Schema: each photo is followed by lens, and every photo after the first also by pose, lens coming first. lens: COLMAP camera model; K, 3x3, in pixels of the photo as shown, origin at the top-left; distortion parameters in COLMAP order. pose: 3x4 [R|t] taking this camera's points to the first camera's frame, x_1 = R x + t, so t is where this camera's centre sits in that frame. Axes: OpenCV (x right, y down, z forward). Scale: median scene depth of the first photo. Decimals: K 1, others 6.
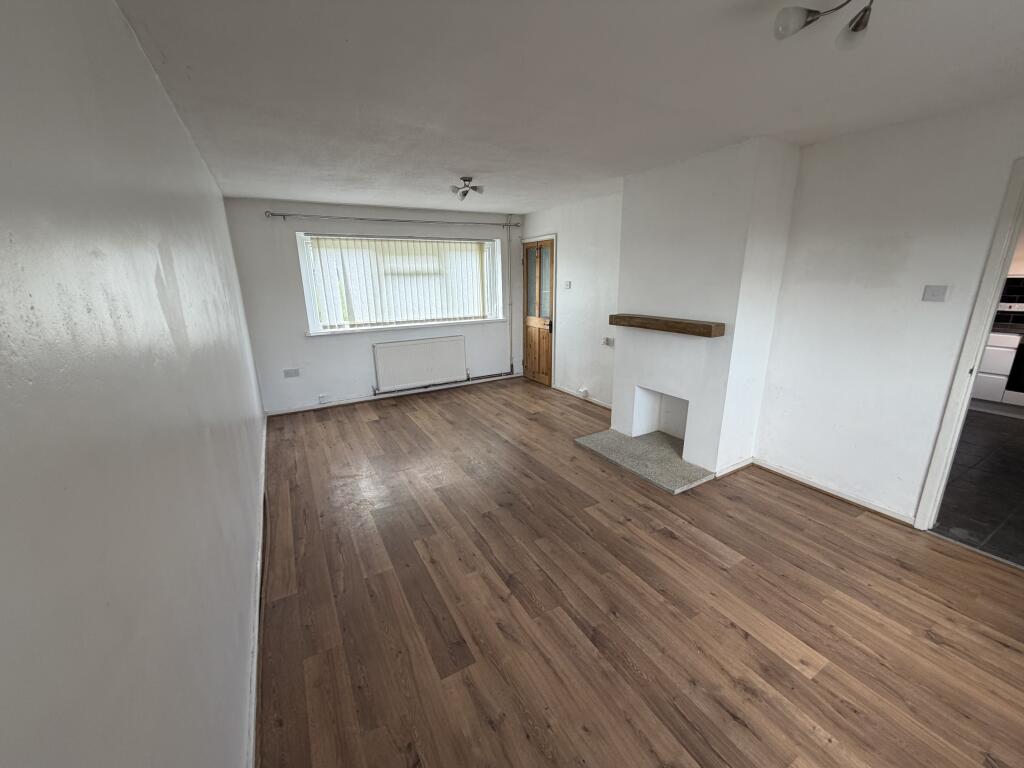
lens RADIAL K [[405.1, 0, 512.0], [0, 405.1, 384.0], [0, 0, 1]] dist [0.000264, -0.000043]
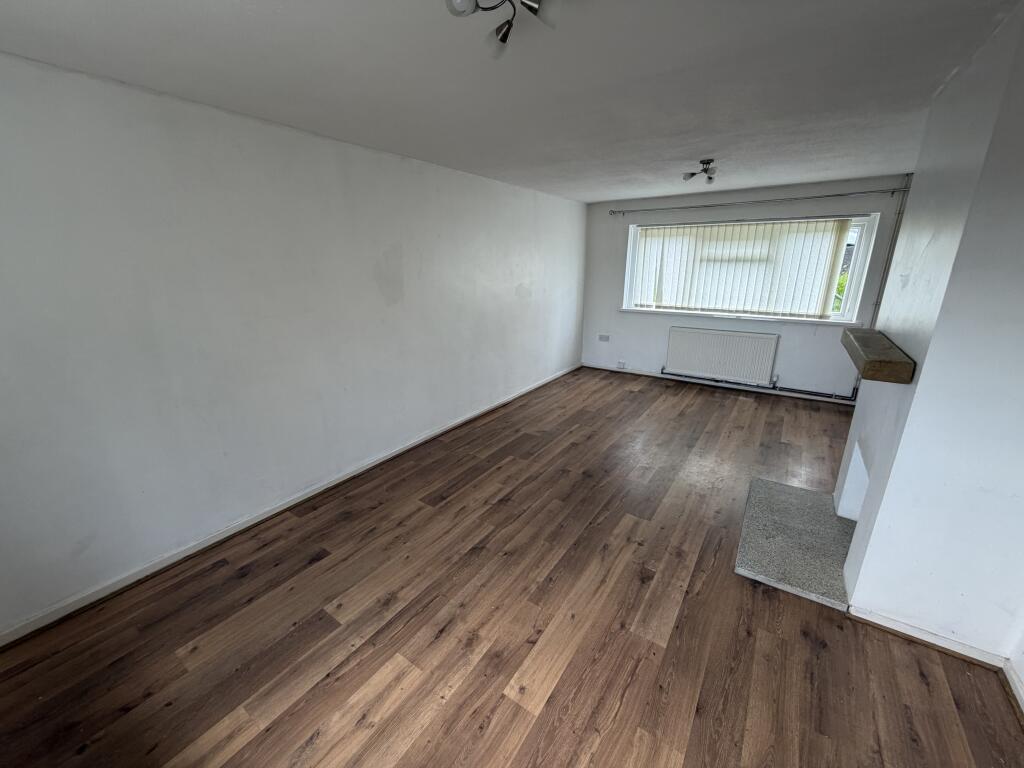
lens RADIAL K [[407.6, 0, 512.0], [0, 407.6, 384.0], [0, 0, 1]] dist [0.000127, 0.000607]
pose [[0.433791, 0.273617, -0.858463, 0.552959], [-0.237150, 0.953853, 0.184186, -0.066631], [0.869244, 0.123687, 0.478661, 0.181784]]
